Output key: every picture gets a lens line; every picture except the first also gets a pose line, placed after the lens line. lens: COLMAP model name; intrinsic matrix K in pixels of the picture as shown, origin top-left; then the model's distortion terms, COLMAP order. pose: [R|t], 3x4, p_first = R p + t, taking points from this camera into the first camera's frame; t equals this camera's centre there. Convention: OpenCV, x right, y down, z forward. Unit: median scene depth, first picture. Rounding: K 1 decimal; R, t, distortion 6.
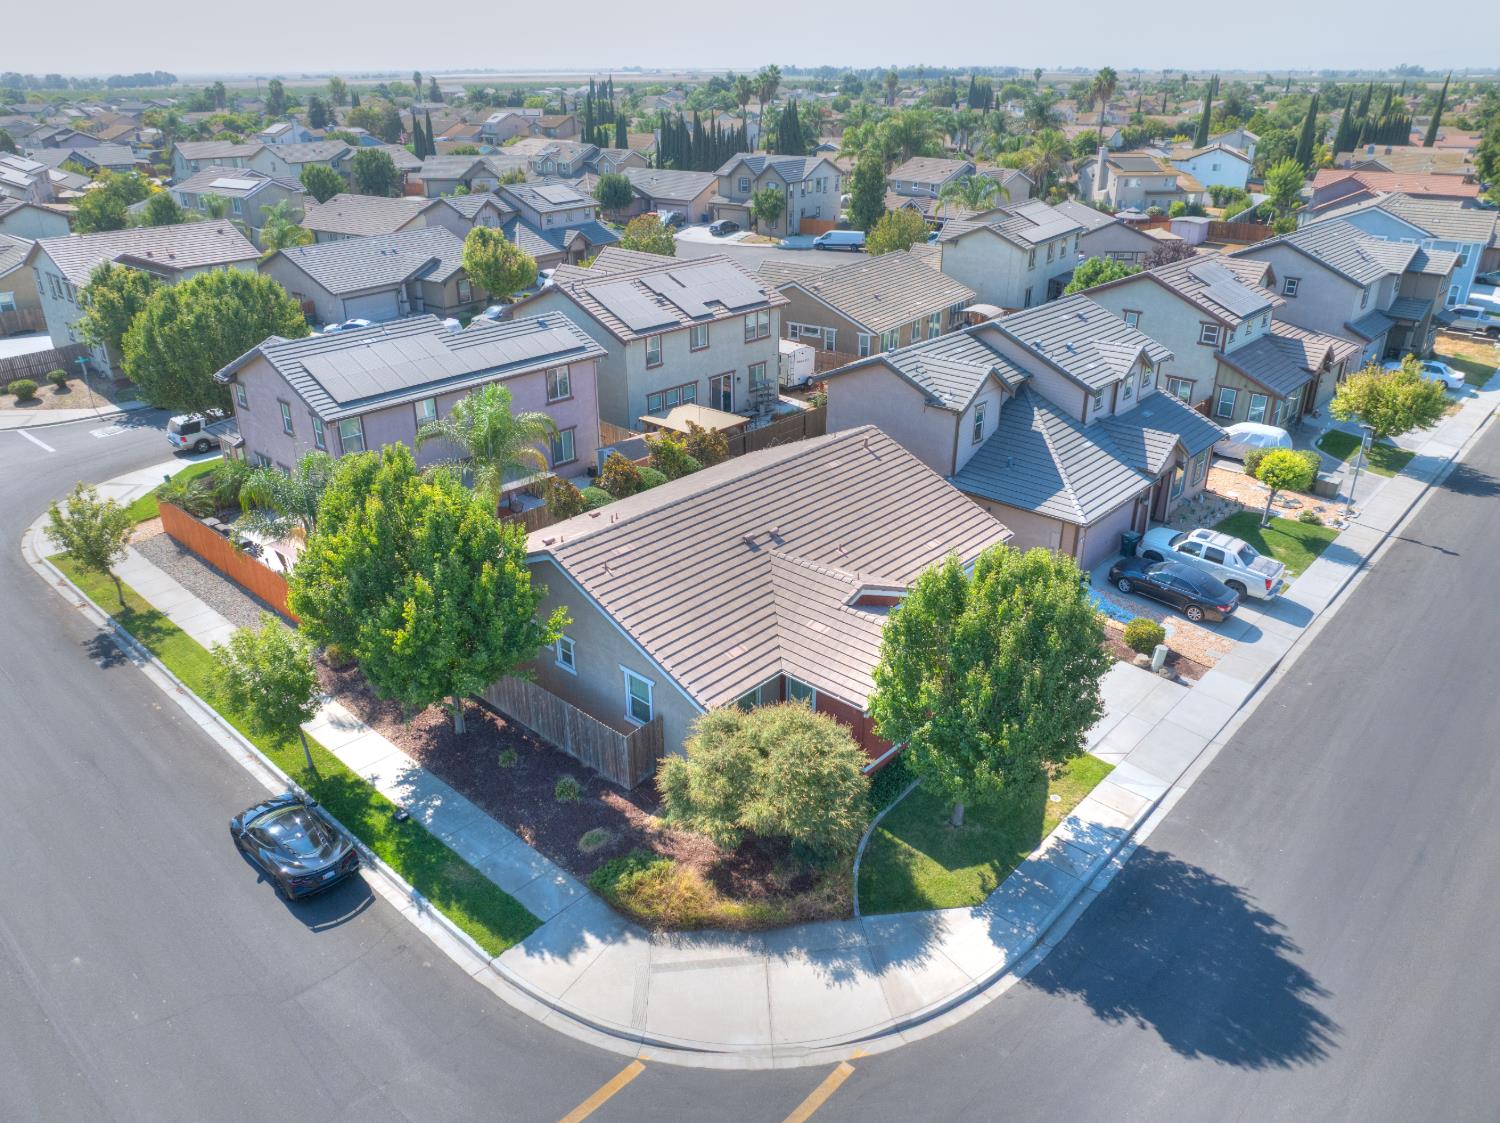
lens RADIAL K [[1055.5, 0, 752.9], [0, 1055.5, 551.8], [0, 0, 1]] dist [-0.048653, 0.017131]
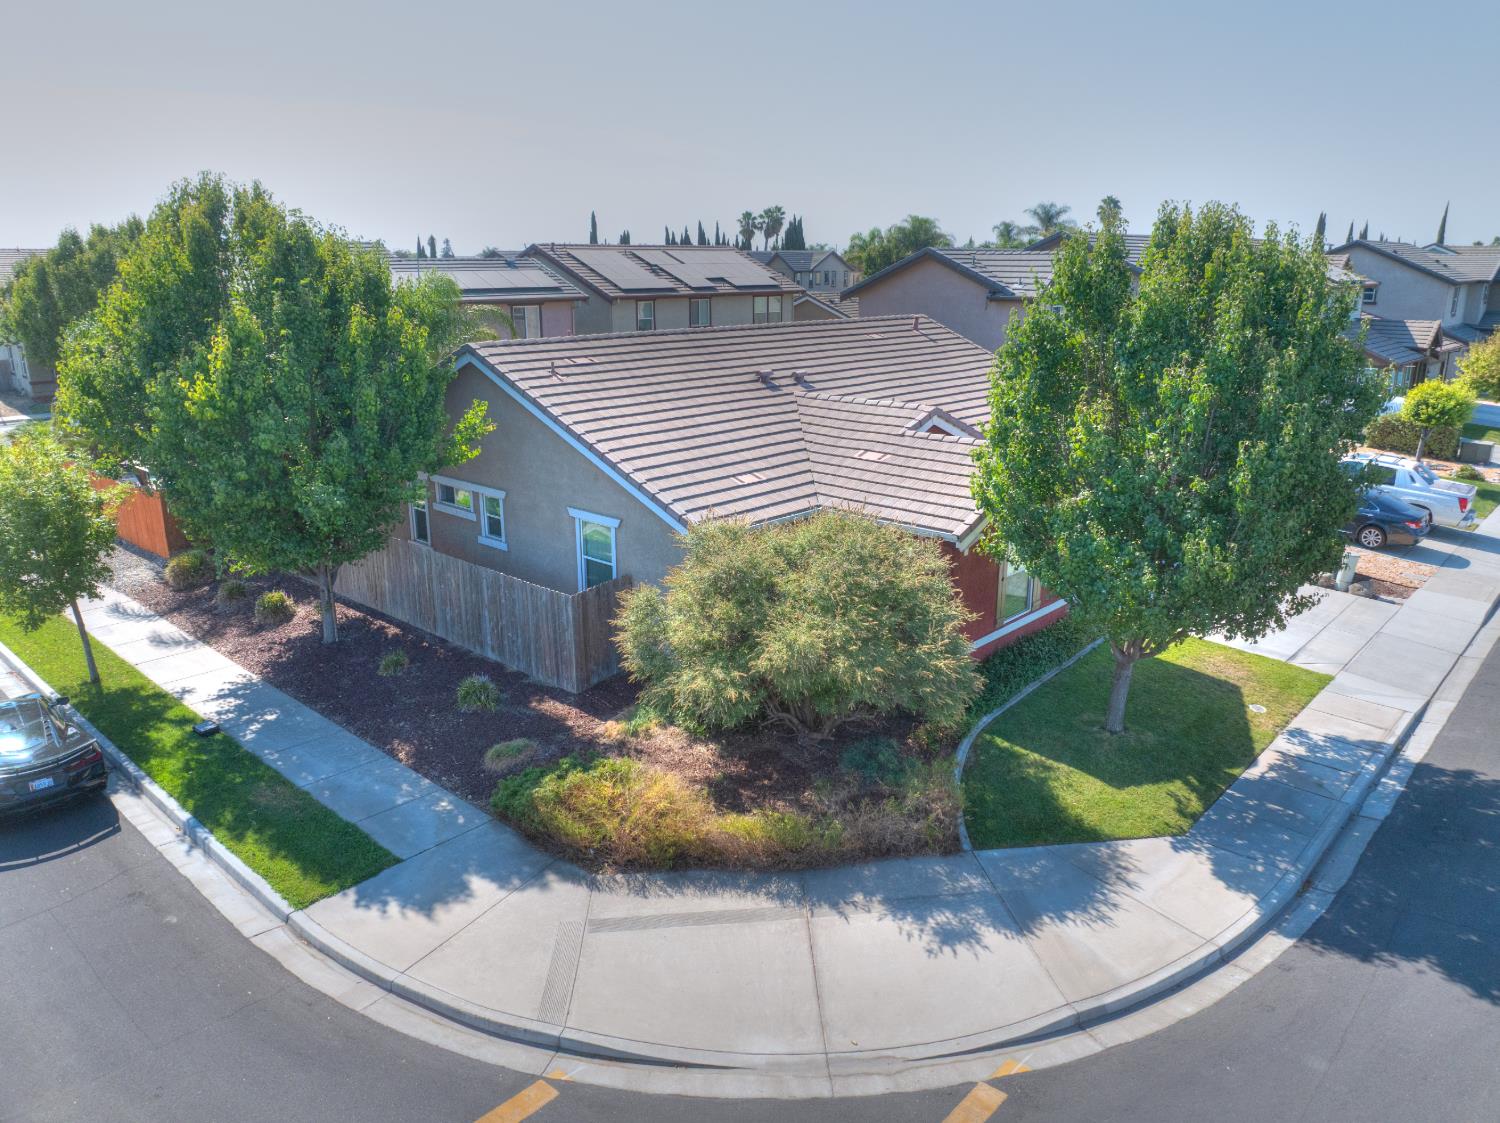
lens RADIAL K [[1055.5, 0, 752.5], [0, 1055.5, 558.5], [0, 0, 1]] dist [-0.048653, 0.017131]
pose [[0.999995, 0.001737, -0.002597, -0.011958], [-0.002118, 0.987972, -0.154621, 0.260289], [0.002297, 0.154625, 0.987971, 0.396441]]
